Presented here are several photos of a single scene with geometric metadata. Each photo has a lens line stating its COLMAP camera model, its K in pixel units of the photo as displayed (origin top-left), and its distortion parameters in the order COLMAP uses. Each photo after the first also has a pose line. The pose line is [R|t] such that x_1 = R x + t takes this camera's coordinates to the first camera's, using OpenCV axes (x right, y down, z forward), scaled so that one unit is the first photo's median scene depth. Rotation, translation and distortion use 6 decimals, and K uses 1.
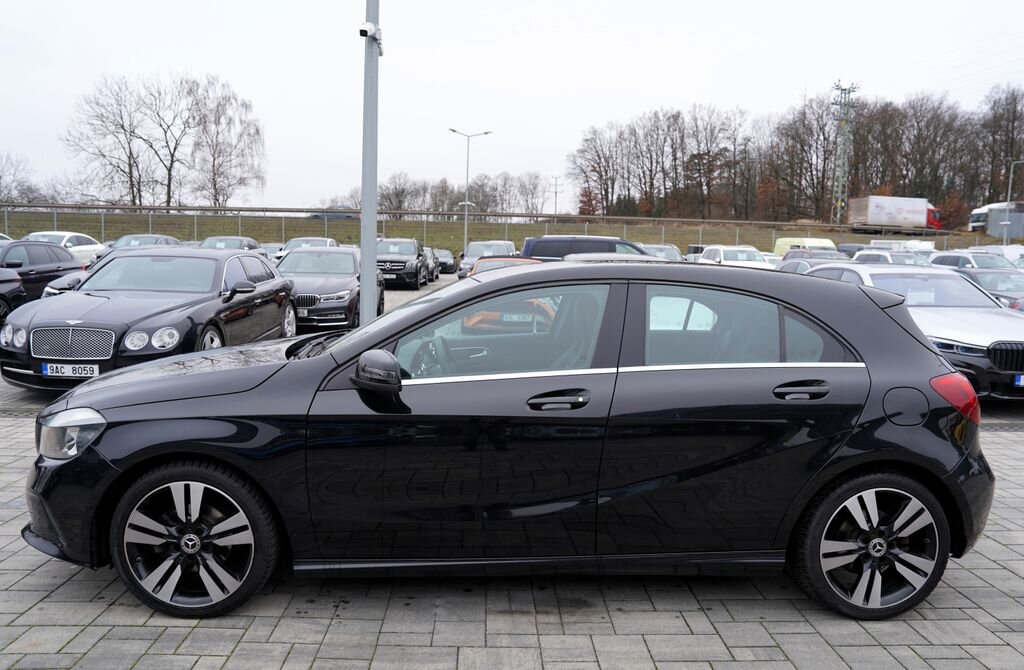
lens RADIAL K [[742.5, 0, 517.9], [0, 742.5, 312.5], [0, 0, 1]] dist [-0.058154, 0.031688]
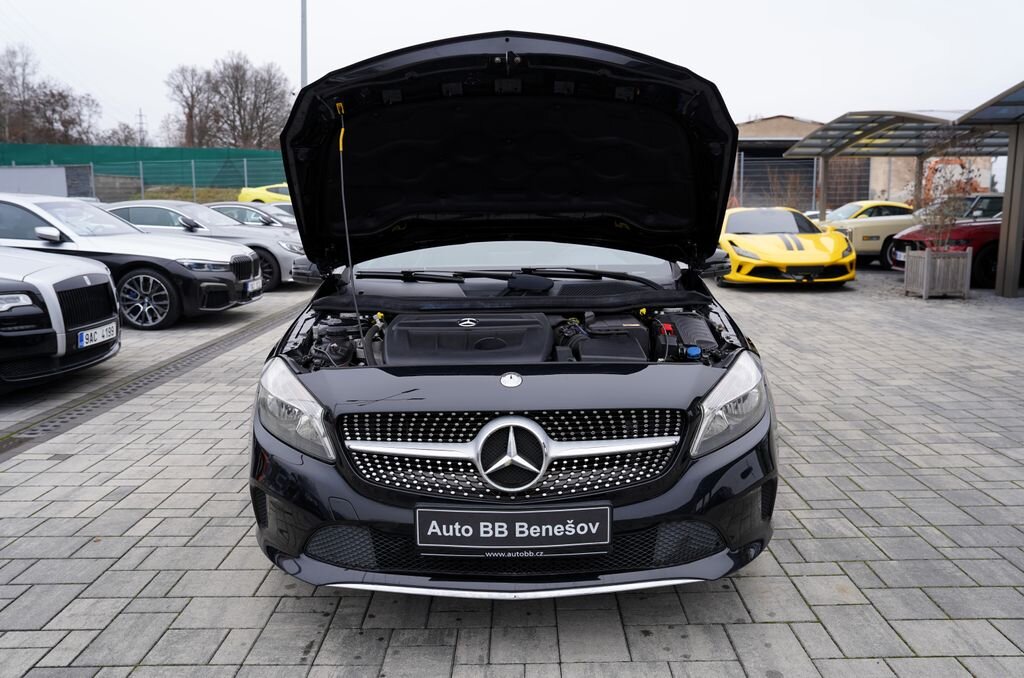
lens RADIAL K [[790.9, 0, 517.2], [0, 790.9, 346.5], [0, 0, 1]] dist [-0.062319, 0.068785]
pose [[0.046999, -0.195396, 0.979598, -1.398479], [0.077455, 0.978442, 0.191449, -0.057282], [-0.995887, 0.066876, 0.061120, 1.166505]]
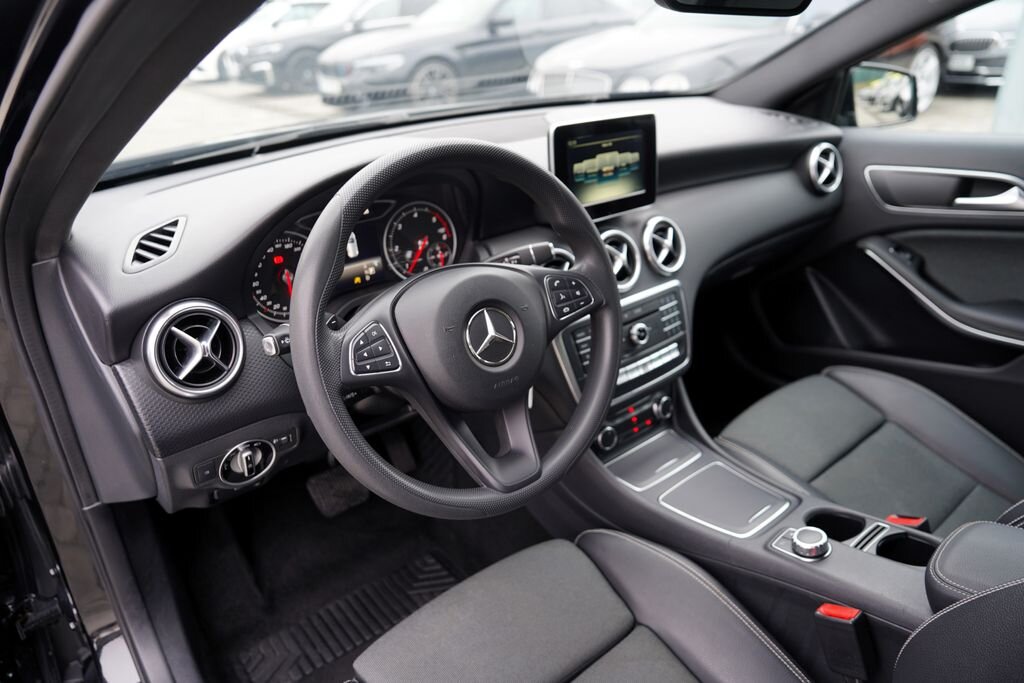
lens RADIAL K [[699.7, 0, 517.5], [0, 699.7, 338.0], [0, 0, 1]] dist [-0.090231, 0.058122]
pose [[0.589587, 0.311855, -0.745073, 0.086509], [-0.008786, 0.924878, 0.380161, 0.007541], [0.807657, -0.217592, 0.548036, 1.009705]]
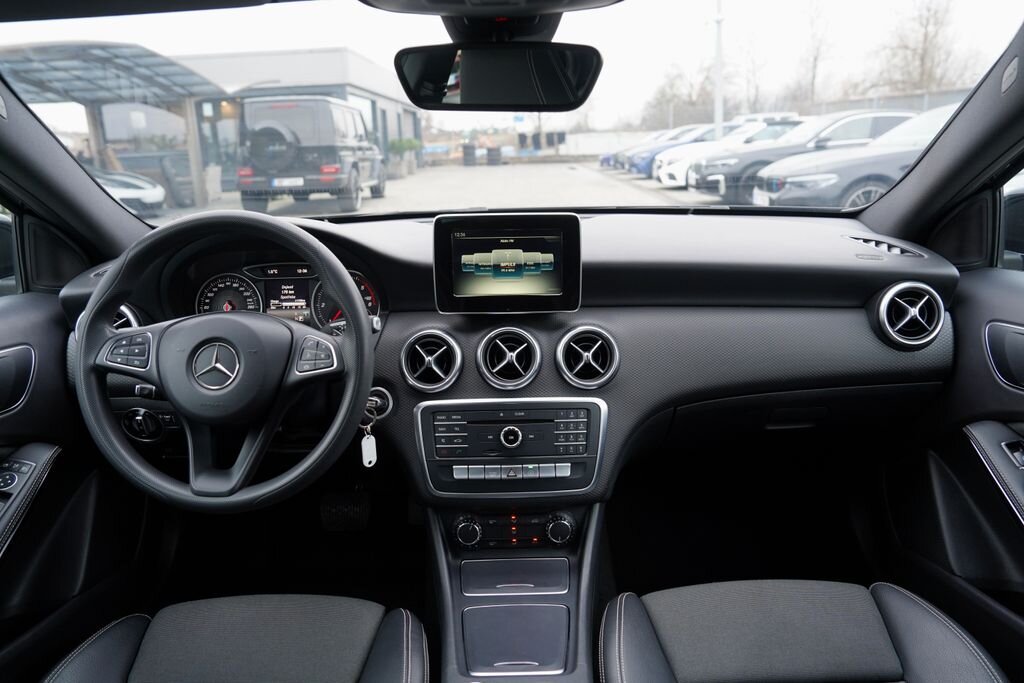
lens RADIAL K [[699.7, 0, 512.0], [0, 699.7, 336.9], [0, 0, 1]] dist [-0.090231, 0.058122]
pose [[-0.050147, 0.248422, -0.967353, 0.172771], [-0.037916, 0.967400, 0.250400, 0.008007], [0.998022, 0.049235, -0.039093, 1.260961]]
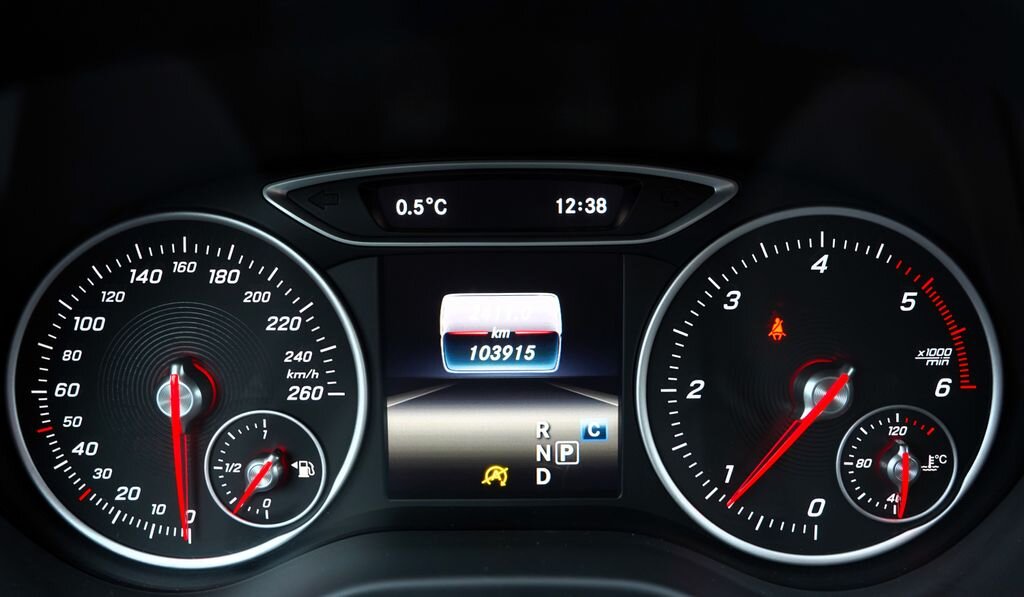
lens RADIAL K [[846.9, 0, 570.0], [0, 846.9, 223.4], [0, 0, 1]] dist [-0.055603, 0.007594]
pose [[-0.047510, 0.231567, -0.971658, -0.107830], [-0.052695, 0.970821, 0.233944, 0.053201], [0.997480, 0.062316, -0.033921, 1.133505]]
